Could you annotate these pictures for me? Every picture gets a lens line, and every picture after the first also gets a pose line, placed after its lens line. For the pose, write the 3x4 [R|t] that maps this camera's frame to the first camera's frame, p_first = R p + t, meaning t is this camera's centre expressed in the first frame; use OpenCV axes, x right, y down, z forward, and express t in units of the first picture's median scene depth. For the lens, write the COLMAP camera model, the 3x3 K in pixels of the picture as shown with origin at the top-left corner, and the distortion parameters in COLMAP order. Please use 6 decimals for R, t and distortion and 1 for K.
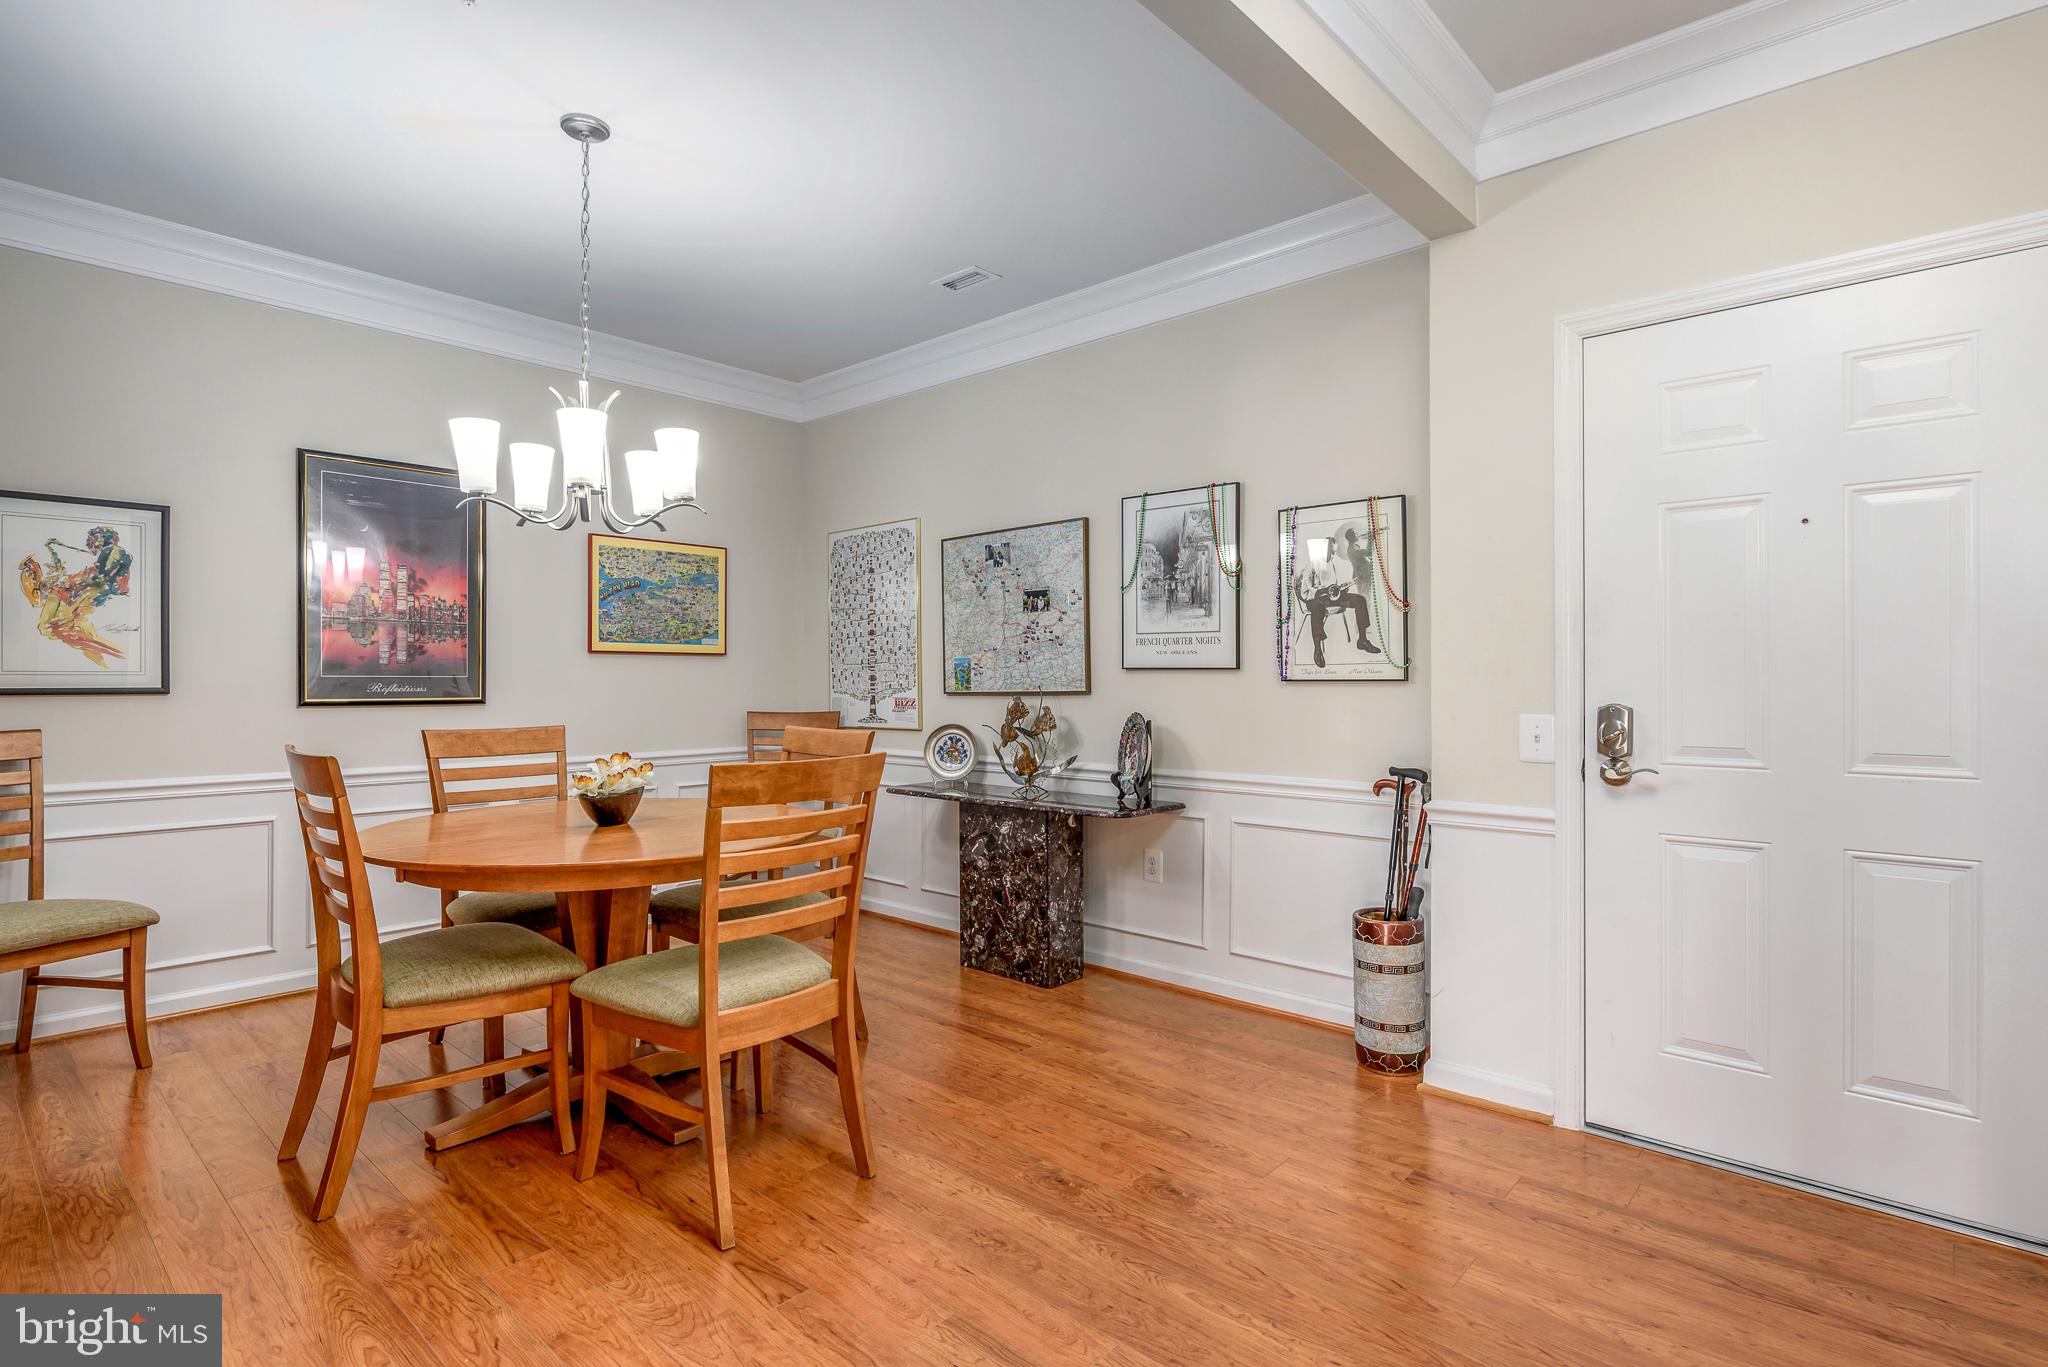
lens RADIAL K [[1028.5, 0, 1066.0], [0, 1028.5, 676.8], [0, 0, 1]] dist [0.002344, -0.001737]
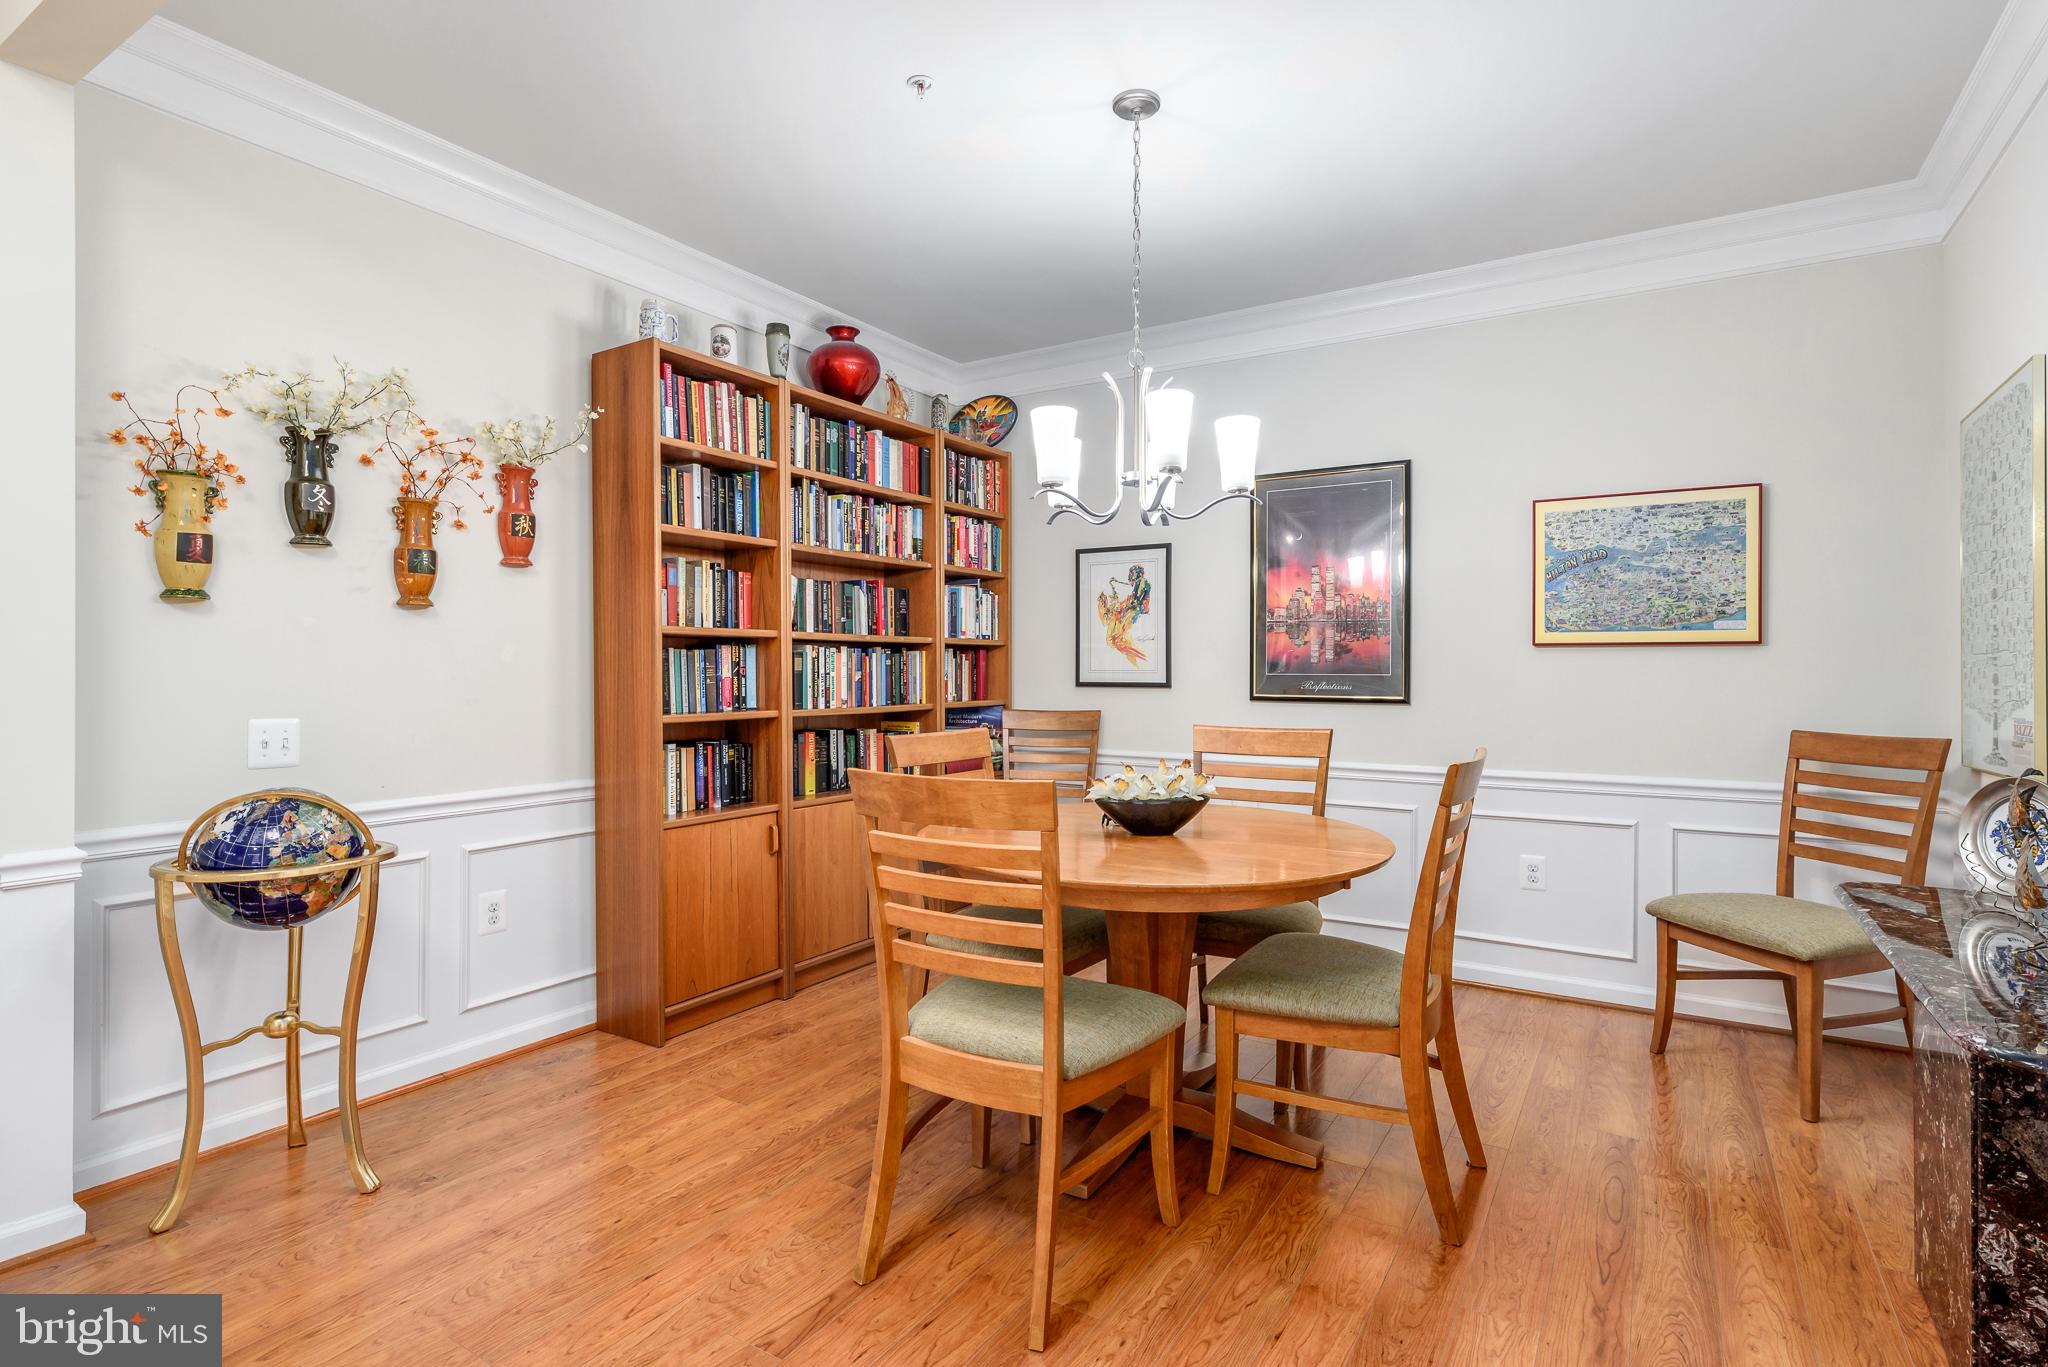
lens RADIAL K [[1028.5, 0, 1009.1], [0, 1028.5, 675.0], [0, 0, 1]] dist [0.002344, -0.001737]
pose [[0.143945, 0.003046, -0.989581, 0.379246], [-0.001351, 0.999995, 0.002882, -0.002784], [0.989585, 0.000922, 0.143948, 0.607599]]
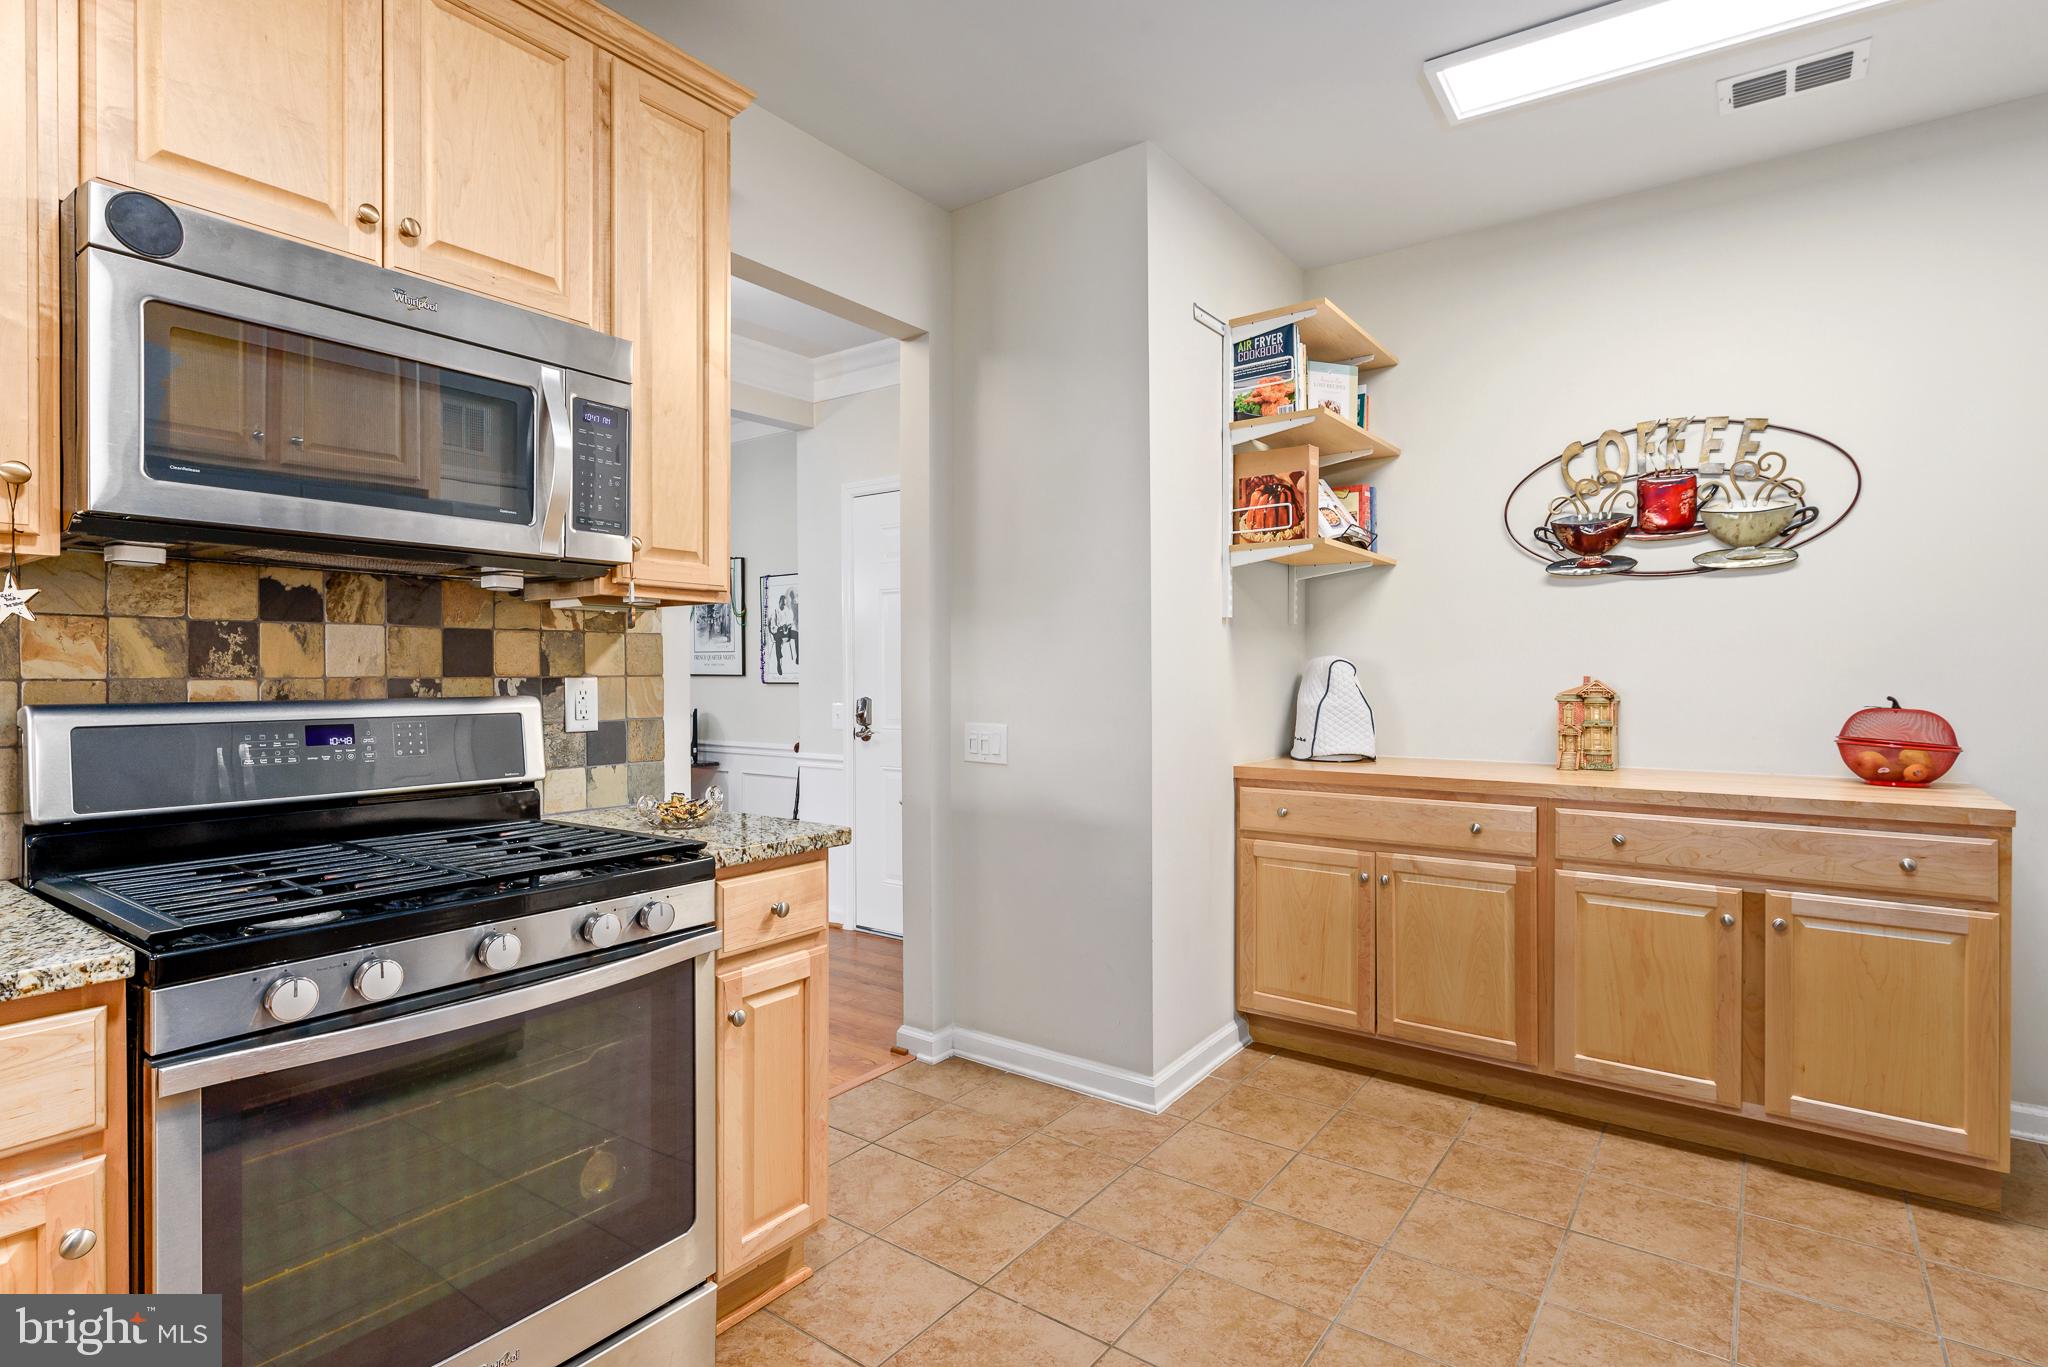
lens RADIAL K [[1010.5, 0, 1035.6], [0, 1010.5, 673.3], [0, 0, 1]] dist [0.003268, -0.000175]
pose [[0.995760, -0.001733, 0.091972, 0.469265], [0.001633, 0.999998, 0.001167, -0.012005], [-0.091974, -0.001012, 0.995761, -0.582501]]
